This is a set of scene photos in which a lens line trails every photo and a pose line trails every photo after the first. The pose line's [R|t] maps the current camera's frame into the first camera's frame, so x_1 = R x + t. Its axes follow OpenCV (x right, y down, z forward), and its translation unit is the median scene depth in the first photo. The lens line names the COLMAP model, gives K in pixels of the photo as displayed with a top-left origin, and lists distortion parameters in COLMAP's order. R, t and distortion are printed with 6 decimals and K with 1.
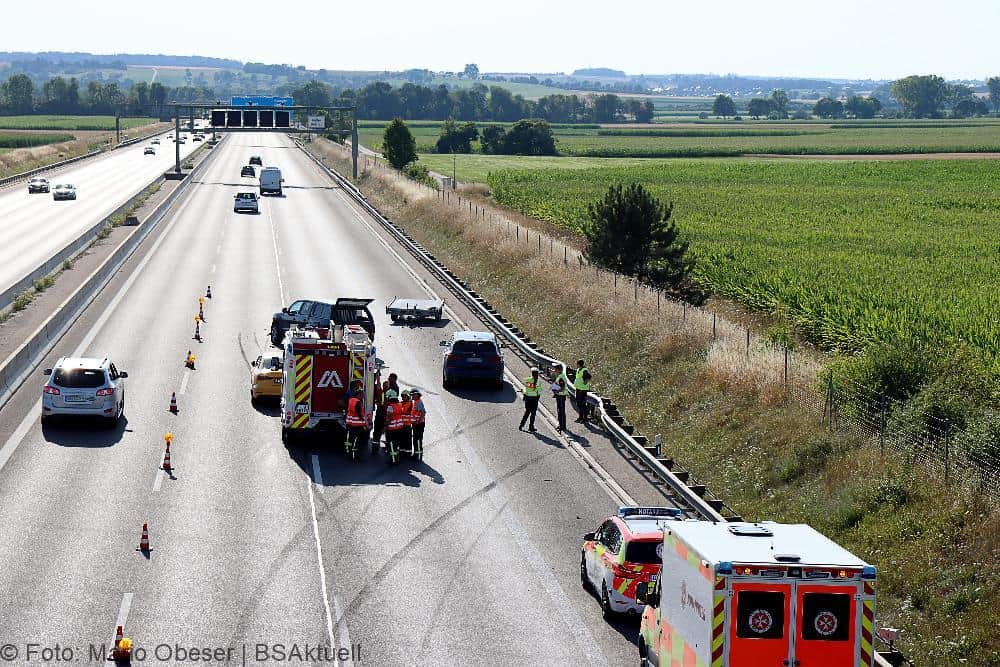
lens RADIAL K [[2187.0, 0, 500.0], [0, 2187.0, 333.5], [0, 0, 1]] dist [0.230610, -0.137041]
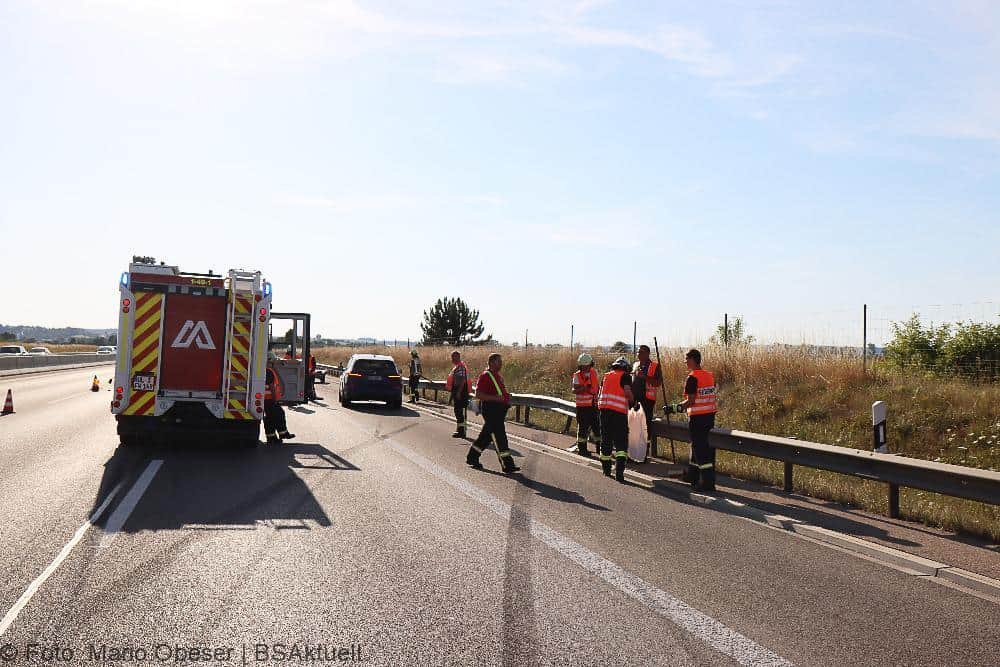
lens RADIAL K [[949.6, 0, 500.0], [0, 949.6, 333.5], [0, 0, 1]] dist [-0.013967, 0.001430]
pose [[0.985386, 0.017772, 0.169404, -0.029317], [-0.000714, 0.994964, -0.100232, 0.035452], [-0.170332, 0.098646, 0.980437, 0.553052]]
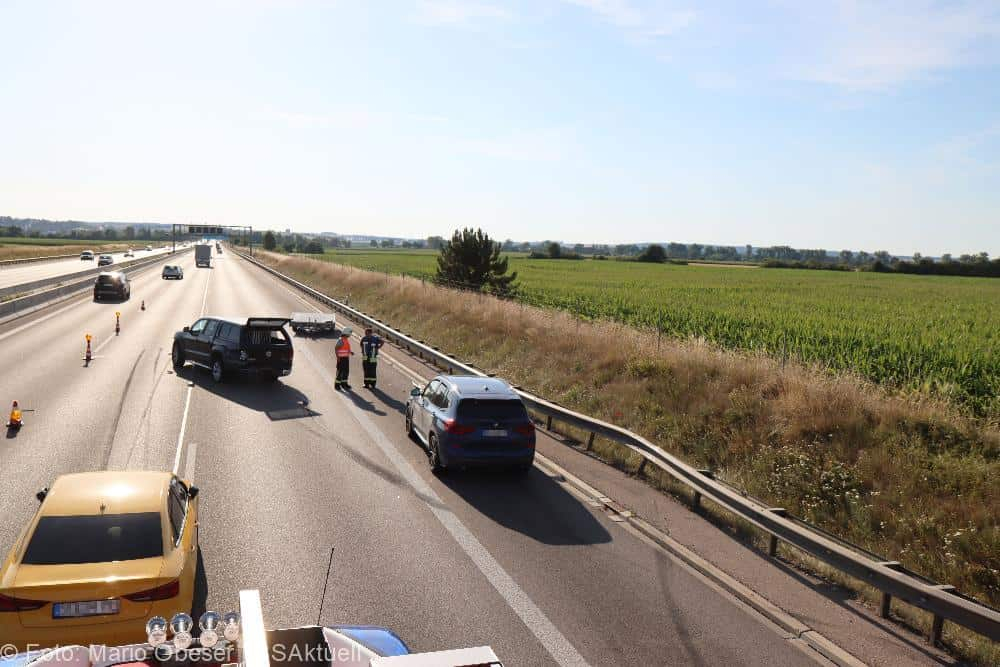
lens RADIAL K [[828.0, 0, 500.0], [0, 828.0, 333.5], [0, 0, 1]] dist [-0.003556, -0.001072]
pose [[0.974367, 0.001596, 0.224958, -0.060036], [-0.005299, 0.999860, 0.015854, -0.018083], [-0.224902, -0.016640, 0.974239, 0.778426]]
